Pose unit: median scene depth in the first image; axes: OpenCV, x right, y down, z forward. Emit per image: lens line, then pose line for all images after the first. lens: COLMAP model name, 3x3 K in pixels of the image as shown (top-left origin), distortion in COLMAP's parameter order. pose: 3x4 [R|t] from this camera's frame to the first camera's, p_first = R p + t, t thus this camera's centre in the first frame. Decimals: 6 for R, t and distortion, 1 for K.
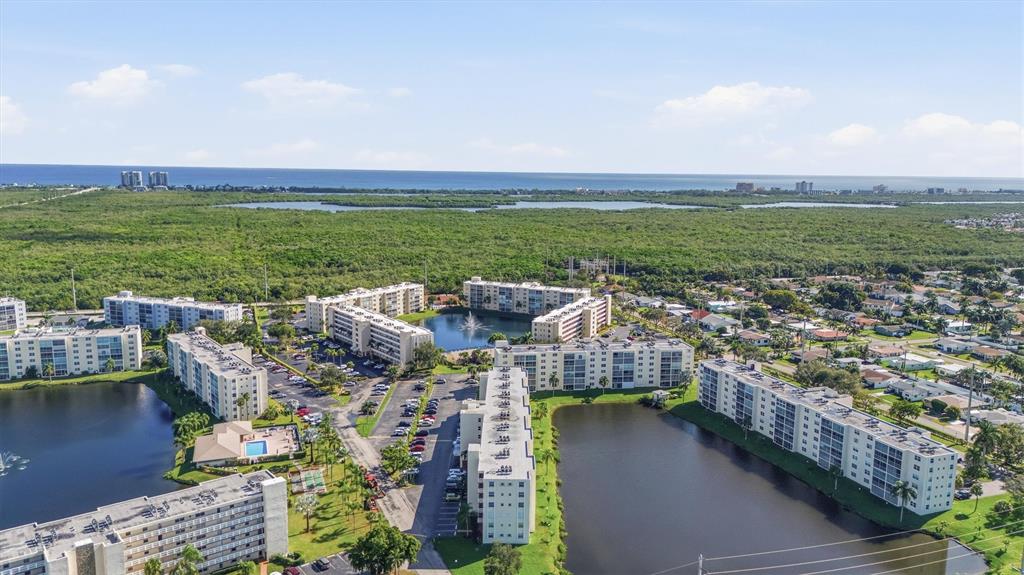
lens RADIAL K [[787.4, 0, 512.0], [0, 787.4, 287.5], [0, 0, 1]] dist [0.087719, -0.129574]
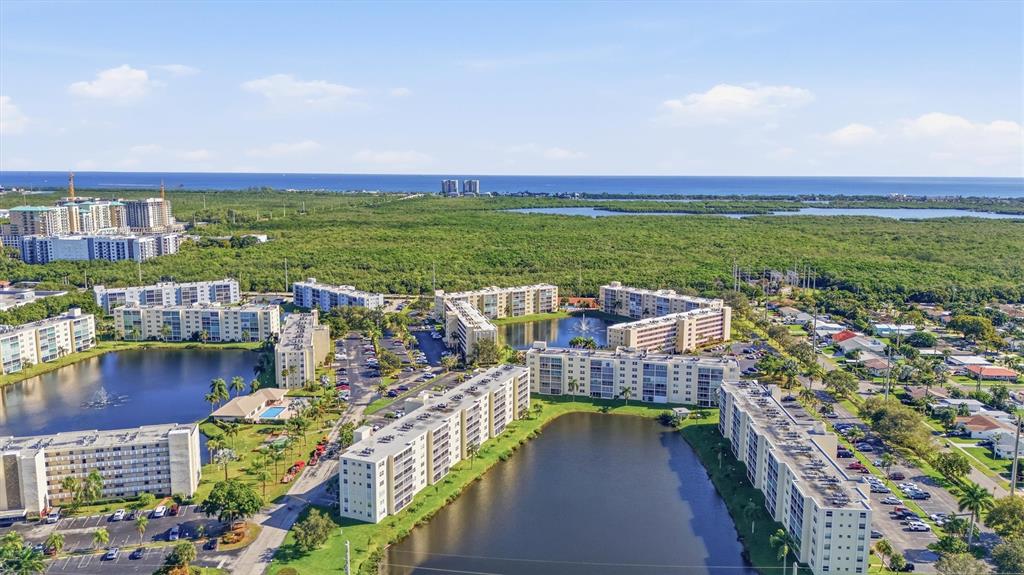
lens RADIAL K [[787.4, 0, 512.0], [0, 787.4, 287.5], [0, 0, 1]] dist [0.087719, -0.129574]
pose [[0.907433, 0.052686, -0.416881, 0.370558], [-0.056118, 0.998416, 0.004027, -0.004076], [0.416432, 0.019740, 0.908952, 0.062746]]
